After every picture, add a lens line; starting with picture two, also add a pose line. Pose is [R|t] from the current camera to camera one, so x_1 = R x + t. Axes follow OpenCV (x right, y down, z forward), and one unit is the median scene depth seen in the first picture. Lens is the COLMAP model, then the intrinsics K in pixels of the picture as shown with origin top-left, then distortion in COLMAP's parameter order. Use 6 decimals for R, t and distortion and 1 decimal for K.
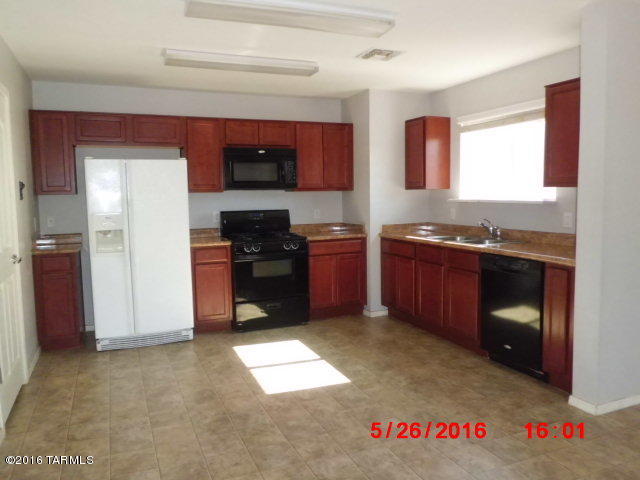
lens RADIAL K [[493.5, 0, 320.0], [0, 493.5, 240.0], [0, 0, 1]] dist [-0.094411, 0.001615]
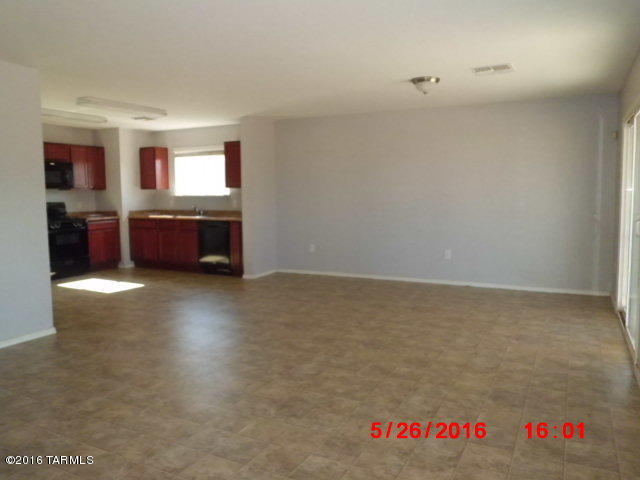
lens RADIAL K [[537.6, 0, 320.0], [0, 537.6, 240.0], [0, 0, 1]] dist [-0.010882, -0.003214]
pose [[0.775535, -0.050152, 0.629309, -0.532471], [0.058318, 0.998268, 0.007688, 0.093072], [-0.628605, 0.030738, 0.777117, -0.817274]]
